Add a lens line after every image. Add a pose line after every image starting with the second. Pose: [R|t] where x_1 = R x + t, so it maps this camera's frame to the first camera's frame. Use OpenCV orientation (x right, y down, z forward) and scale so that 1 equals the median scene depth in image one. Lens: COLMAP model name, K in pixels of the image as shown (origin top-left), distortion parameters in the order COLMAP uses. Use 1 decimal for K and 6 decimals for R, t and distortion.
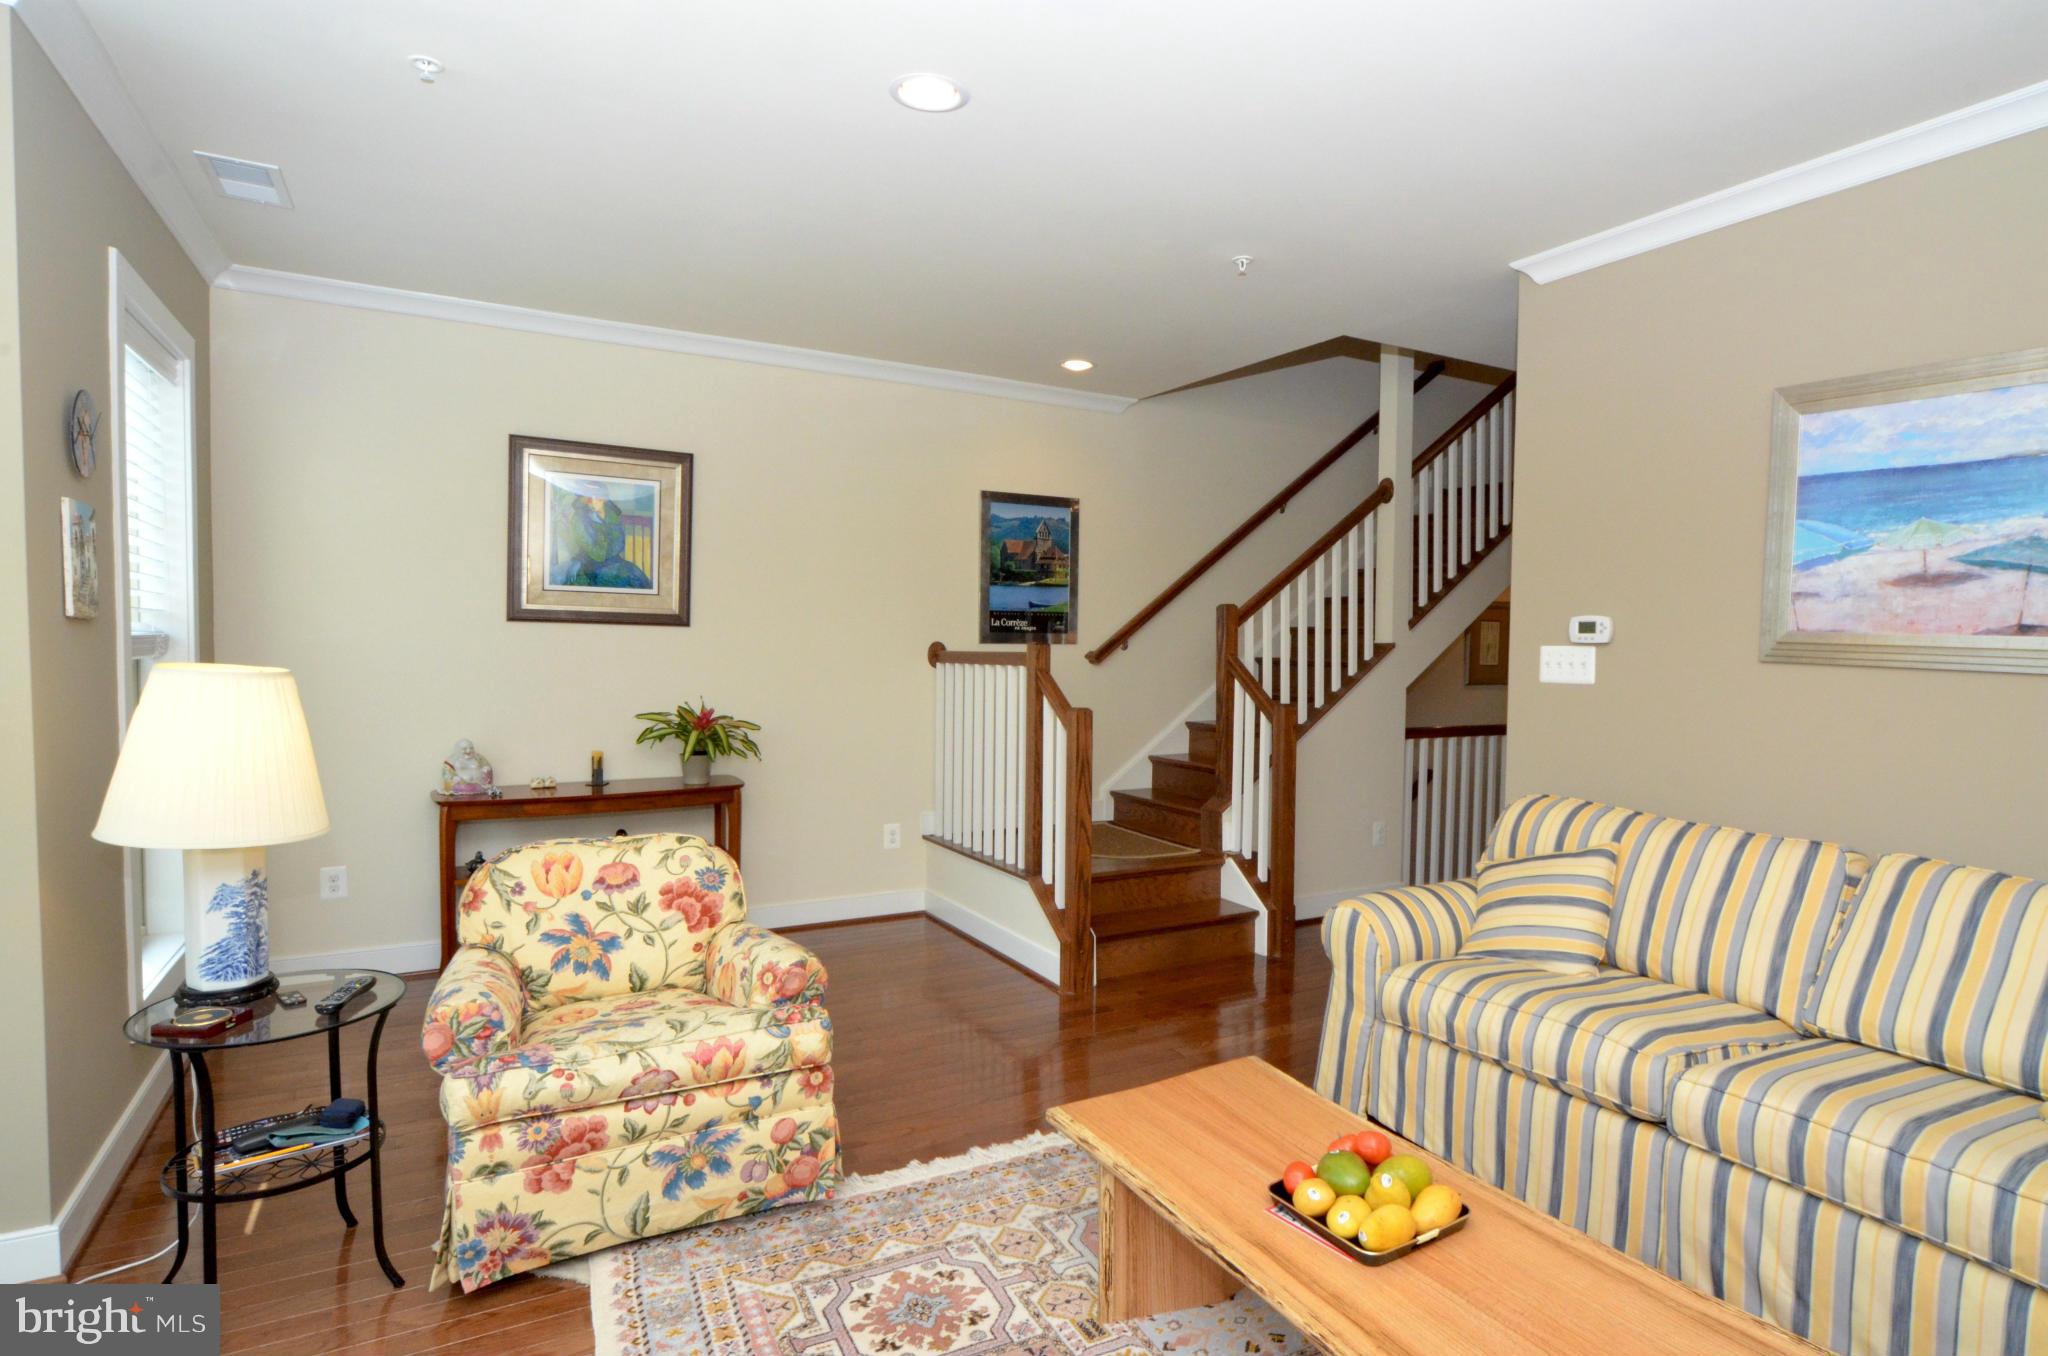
lens RADIAL K [[1083.3, 0, 1079.0], [0, 1083.3, 682.2], [0, 0, 1]] dist [-0.016756, 0.000249]
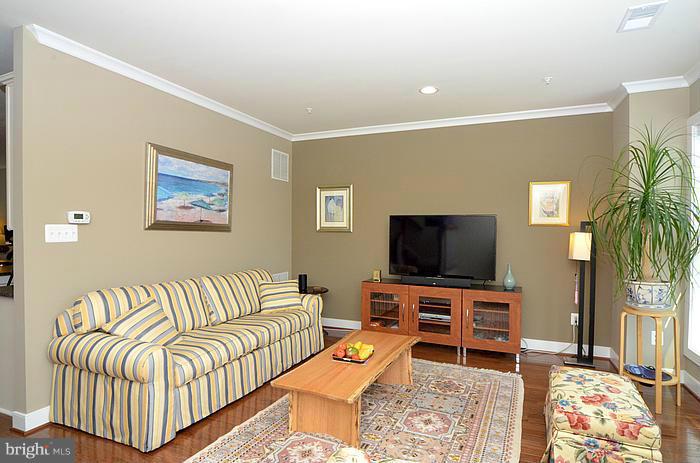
lens RADIAL K [[370.3, 0, 368.8], [0, 370.3, 232.9], [0, 0, 1]] dist [-0.016756, 0.000249]
pose [[-0.624460, -0.025089, 0.780654, -0.637633], [0.017709, 0.998772, 0.046264, -0.051720], [-0.780856, 0.042714, -0.623249, 1.264458]]
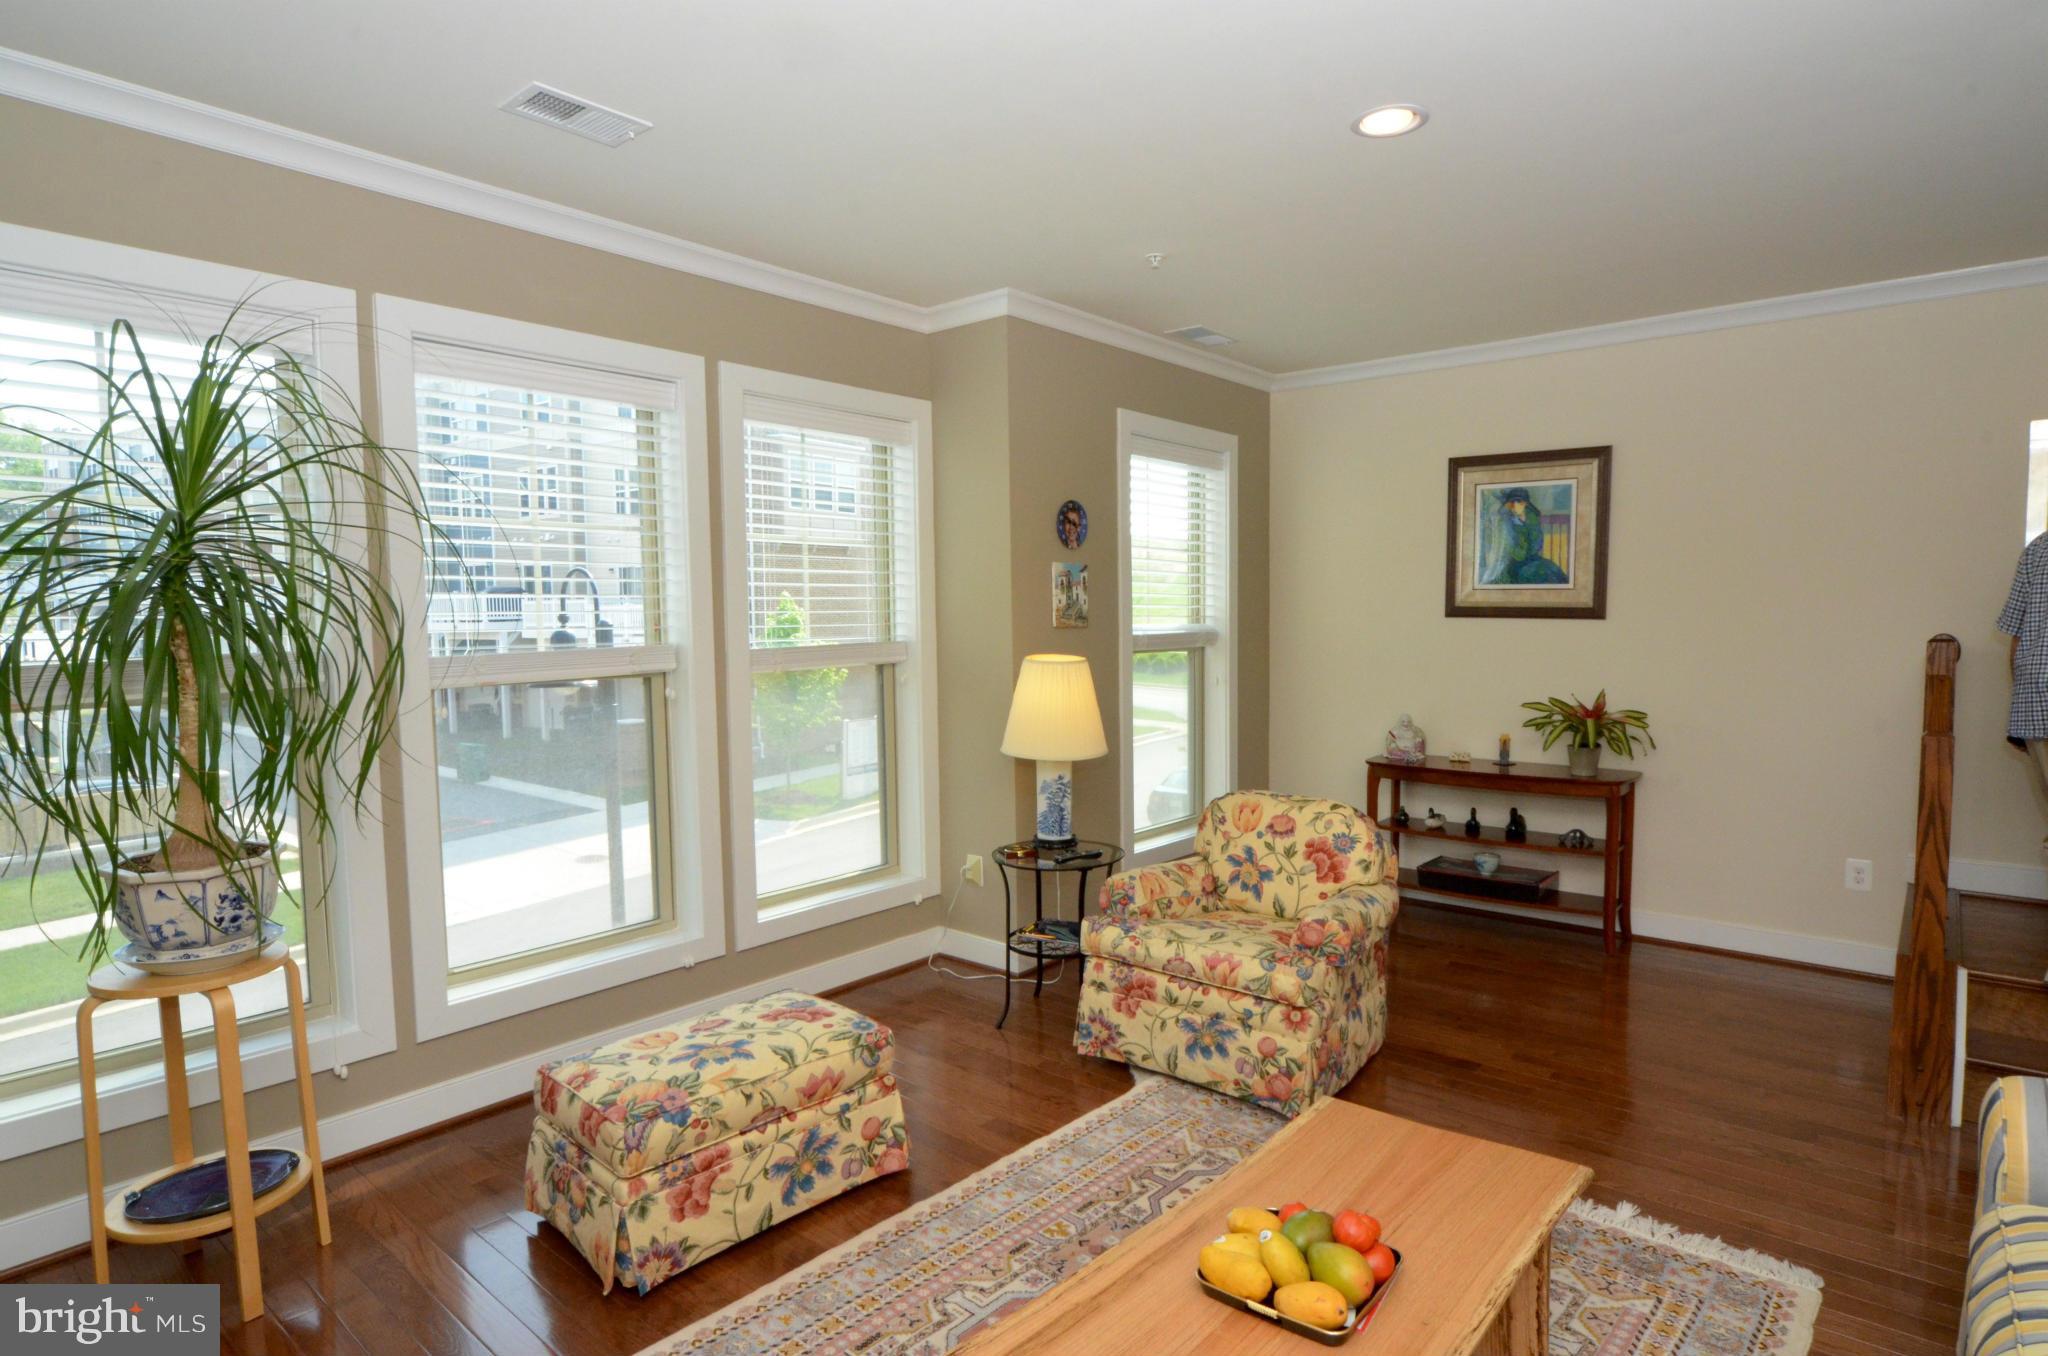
lens RADIAL K [[1083.3, 0, 1079.0], [0, 1083.3, 682.2], [0, 0, 1]] dist [-0.016756, 0.000249]
pose [[0.355667, 0.046671, -0.933447, 0.704865], [-0.024837, 0.998872, 0.040478, -0.037670], [0.934283, 0.008787, 0.356425, 0.327178]]
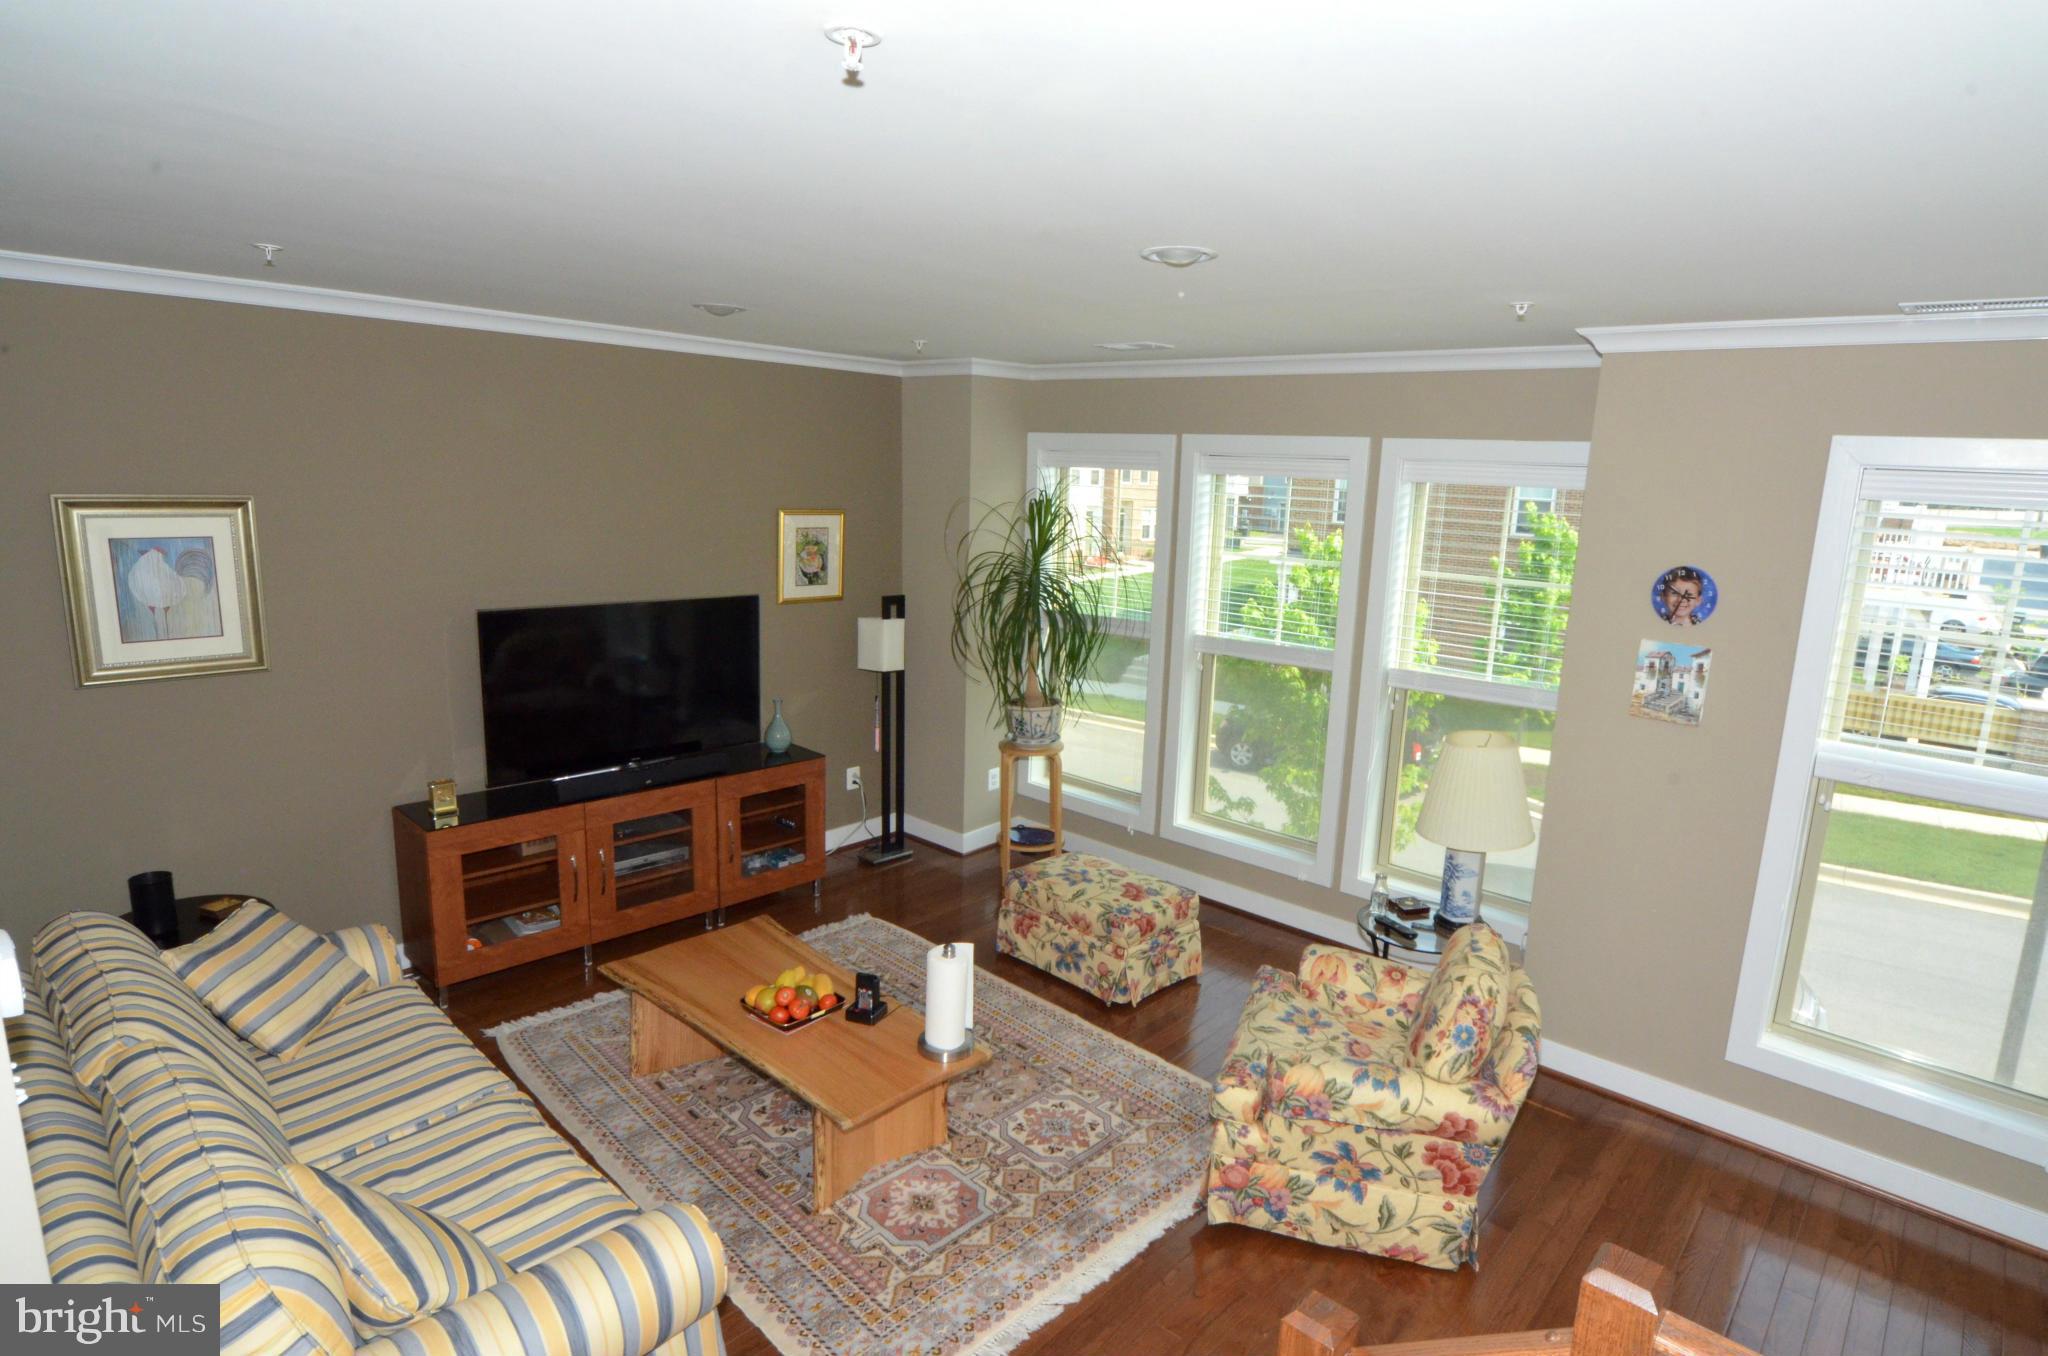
lens RADIAL K [[1083.3, 0, 1079.0], [0, 1083.3, 682.2], [0, 0, 1]] dist [-0.016756, 0.000249]
pose [[-0.944838, 0.013691, -0.327252, 0.271880], [-0.064365, 0.971883, 0.226495, -0.355494], [0.321152, 0.235065, -0.917391, 1.878189]]
